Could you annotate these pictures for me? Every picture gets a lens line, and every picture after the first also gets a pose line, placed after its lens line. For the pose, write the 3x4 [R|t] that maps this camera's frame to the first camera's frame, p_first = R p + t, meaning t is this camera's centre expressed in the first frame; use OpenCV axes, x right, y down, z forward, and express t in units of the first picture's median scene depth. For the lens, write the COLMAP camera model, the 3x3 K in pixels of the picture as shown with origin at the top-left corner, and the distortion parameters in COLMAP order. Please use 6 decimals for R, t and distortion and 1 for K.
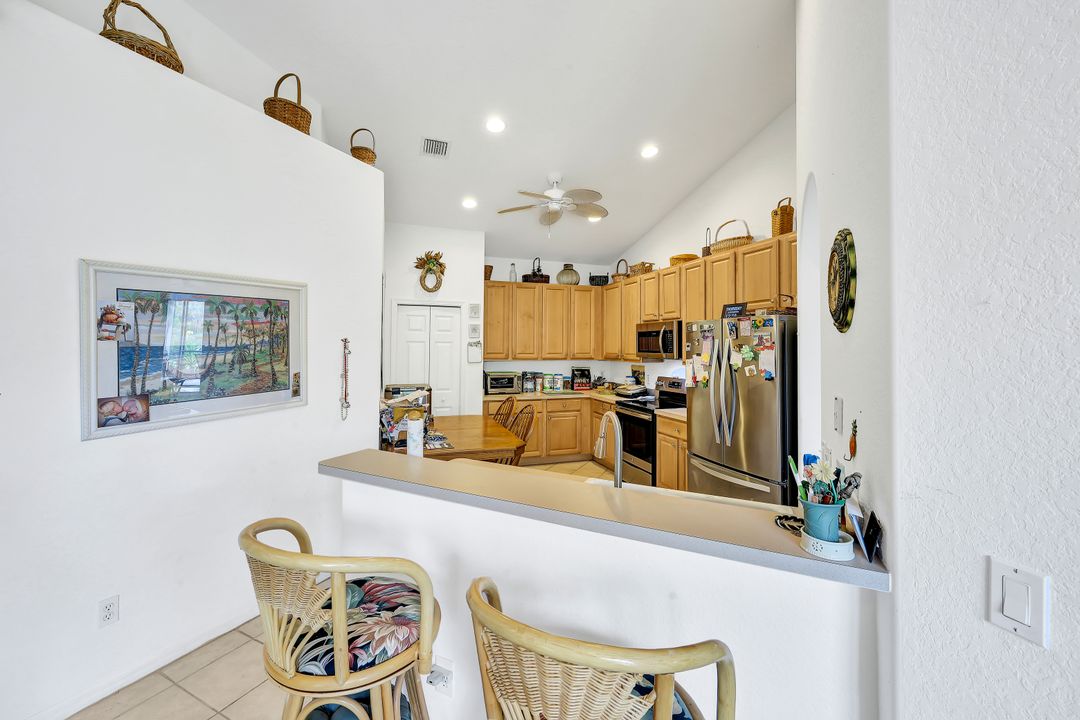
lens RADIAL K [[437.8, 0, 546.2], [0, 437.8, 351.4], [0, 0, 1]] dist [0.004012, -0.000031]
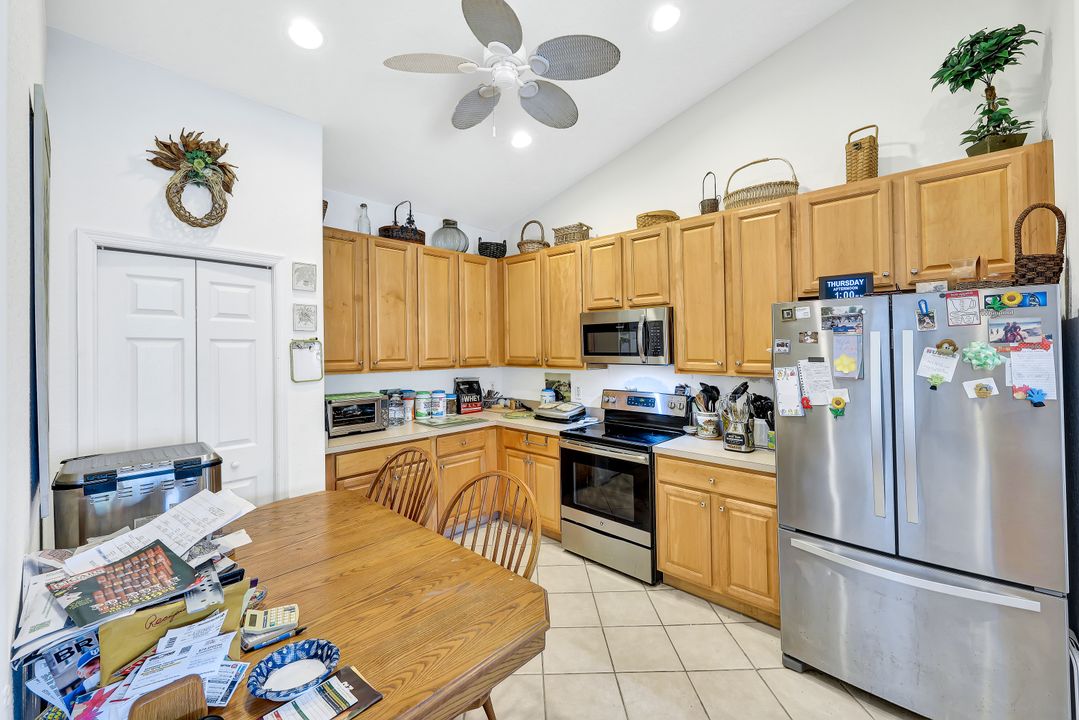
lens RADIAL K [[437.3, 0, 538.4], [0, 437.3, 353.4], [0, 0, 1]] dist [0.004012, -0.000031]
pose [[0.889849, -0.014132, 0.456037, -0.160305], [0.012571, 0.999900, 0.006458, -0.005755], [-0.456083, -0.000014, 0.889937, 0.447090]]
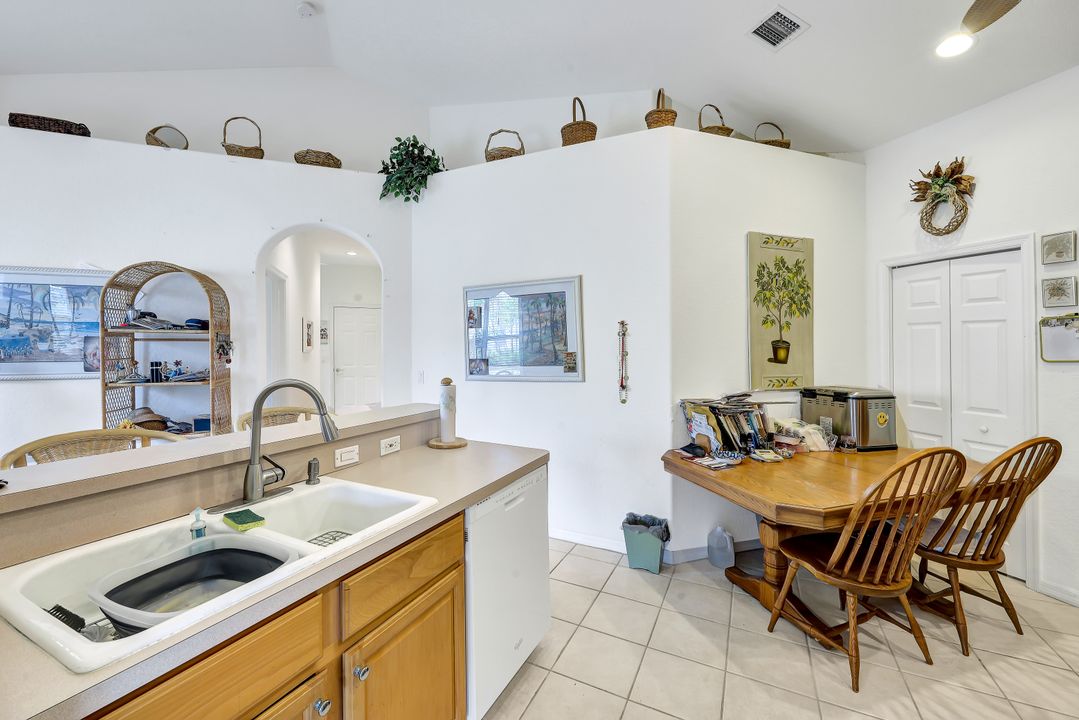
lens RADIAL K [[437.3, 0, 538.4], [0, 437.3, 348.3], [0, 0, 1]] dist [0.004012, -0.000031]
pose [[-0.001788, 0.000534, -0.999998, 0.309880], [-0.014303, 0.999898, 0.000559, 0.020196], [0.999896, 0.014304, -0.001780, 0.472399]]
